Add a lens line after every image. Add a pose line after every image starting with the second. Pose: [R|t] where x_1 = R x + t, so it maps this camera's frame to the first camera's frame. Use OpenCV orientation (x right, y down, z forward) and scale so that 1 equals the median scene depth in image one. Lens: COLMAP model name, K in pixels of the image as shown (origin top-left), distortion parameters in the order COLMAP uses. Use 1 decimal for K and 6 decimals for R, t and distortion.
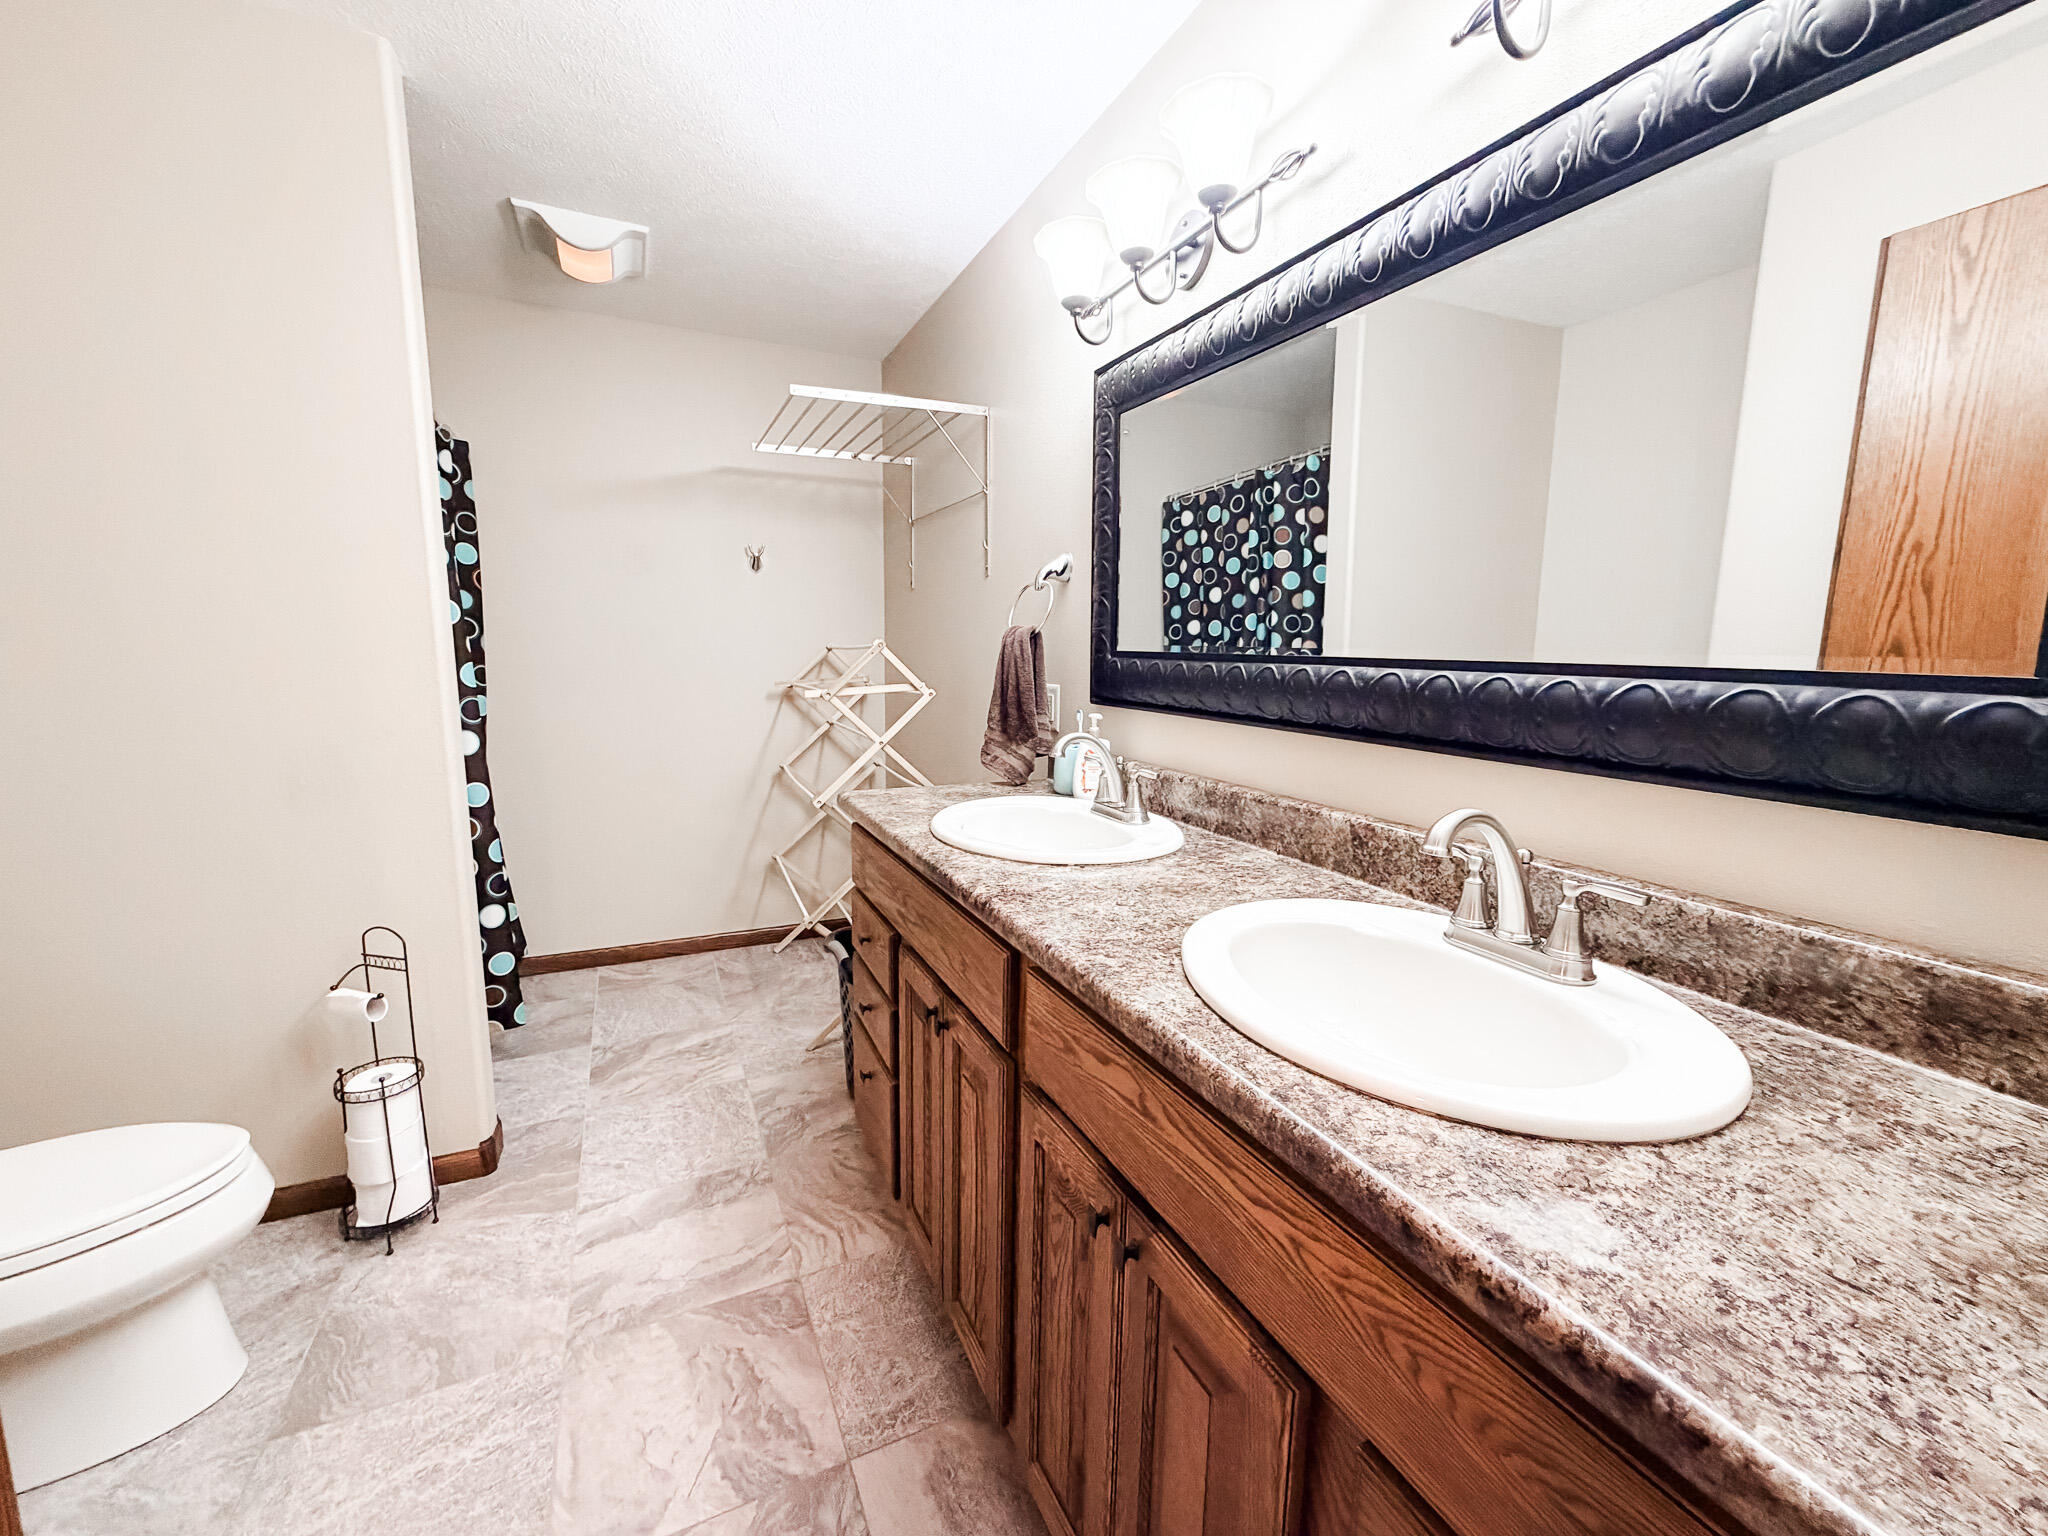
lens RADIAL K [[817.4, 0, 1016.4], [0, 817.4, 771.4], [0, 0, 1]] dist [0.001285, -0.000215]
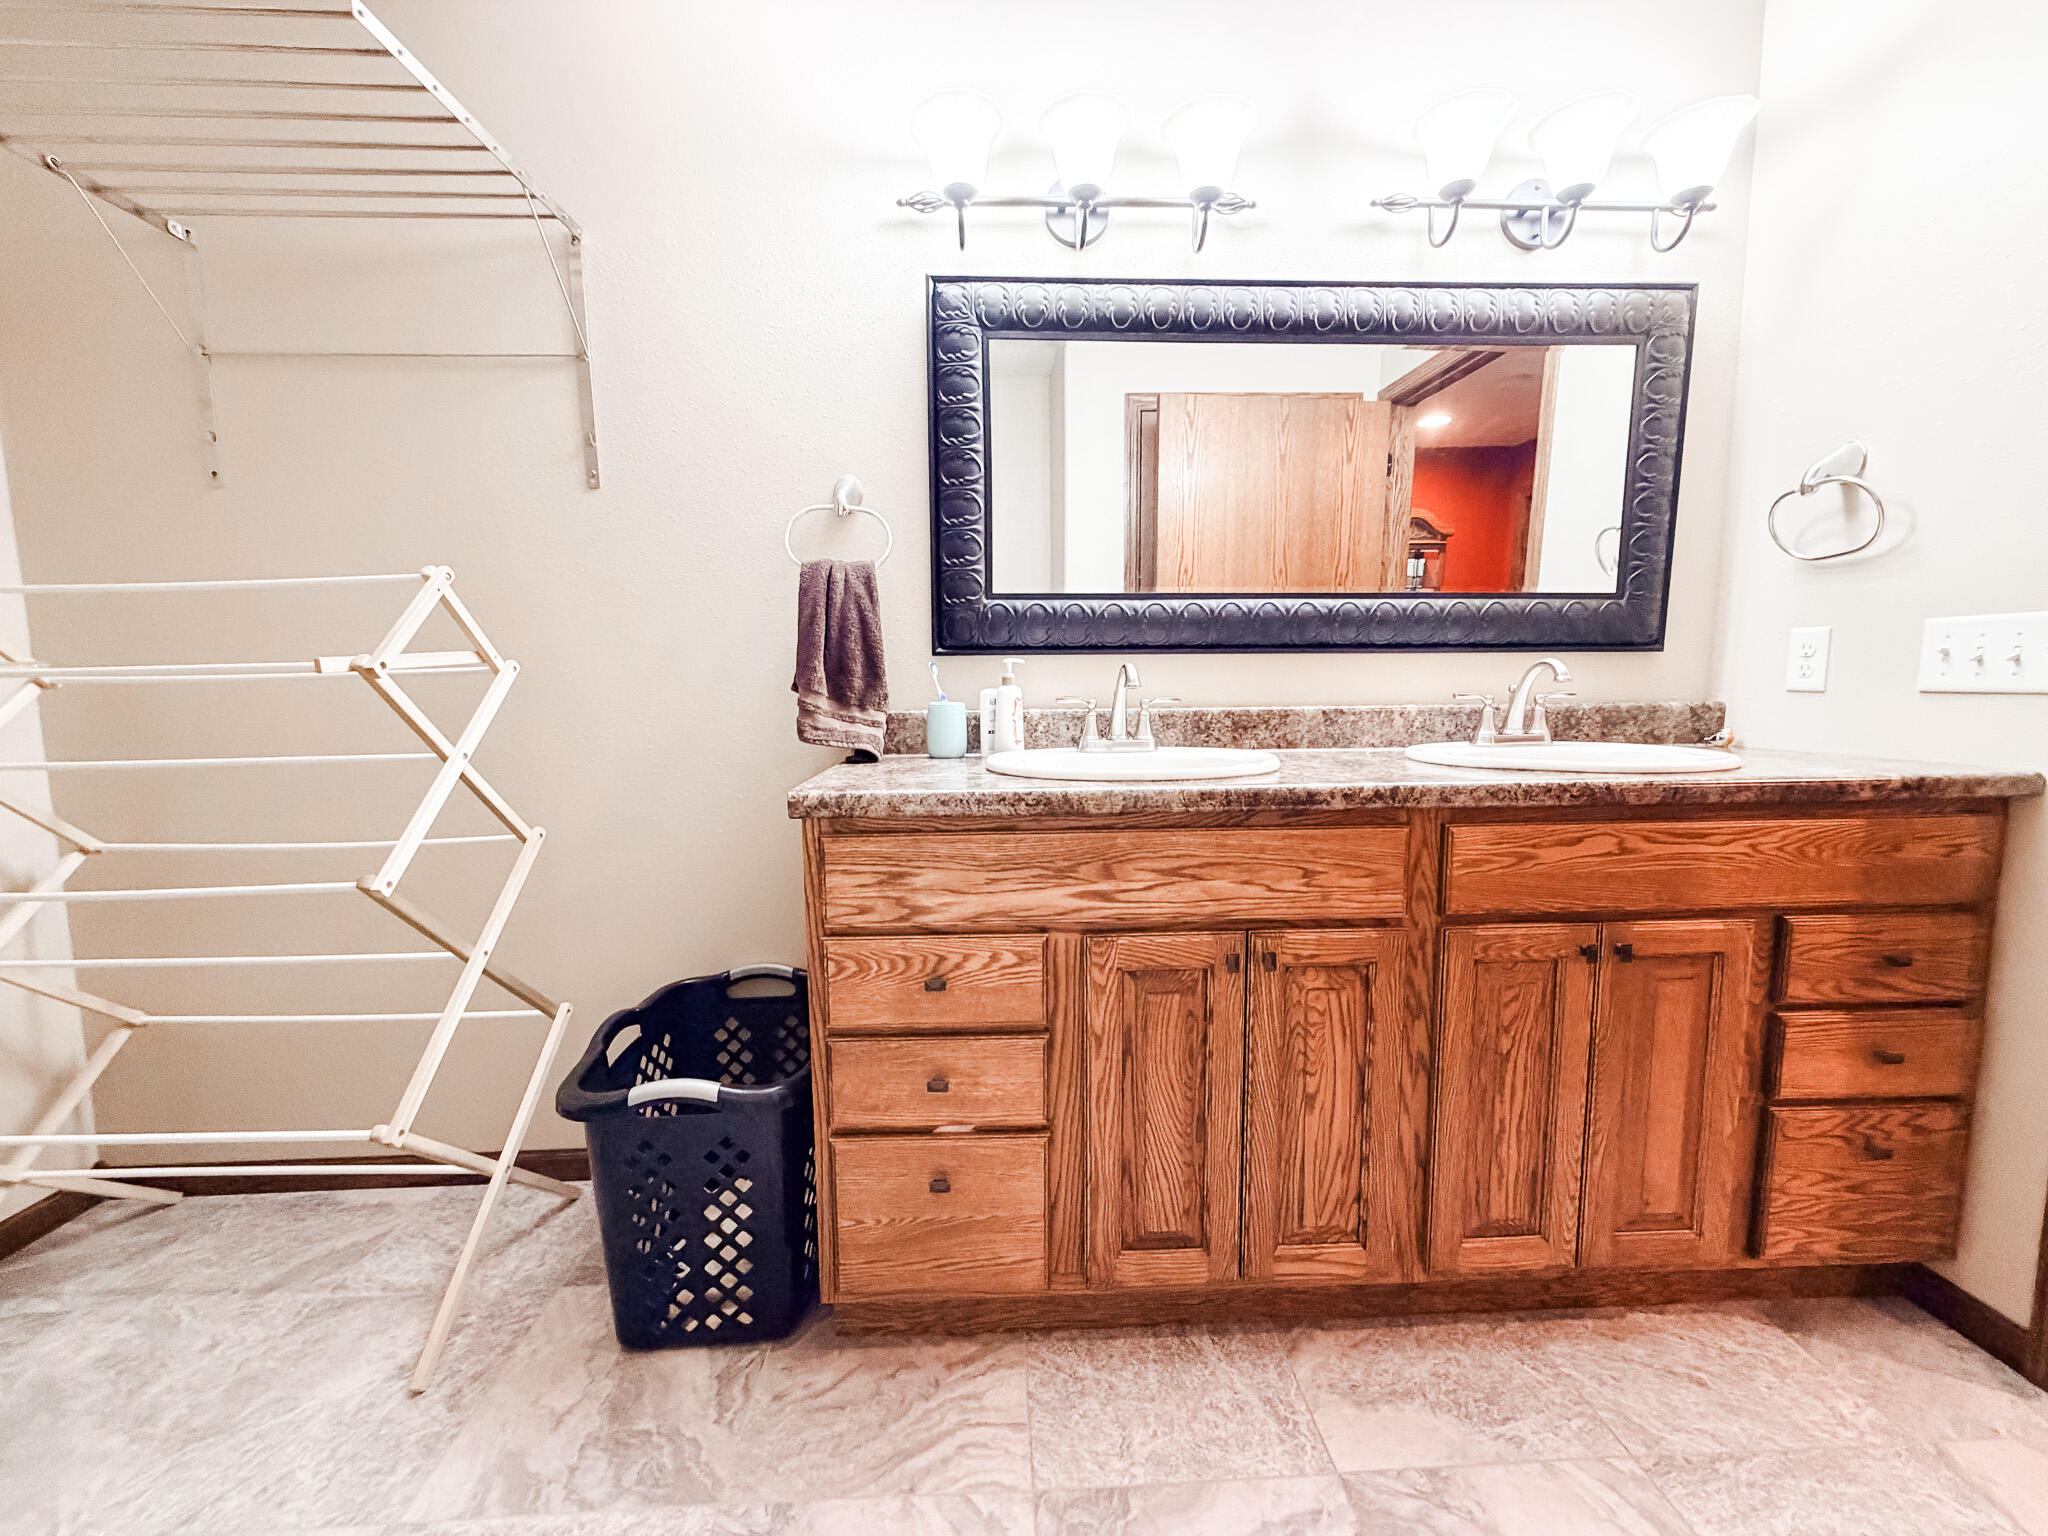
lens RADIAL K [[817.4, 0, 1018.8], [0, 817.4, 770.8], [0, 0, 1]] dist [0.001285, -0.000215]
pose [[0.385085, -0.120661, 0.914959, -0.447662], [0.151898, 0.986182, 0.066123, -0.003072], [-0.910295, 0.113517, 0.398092, 0.375940]]
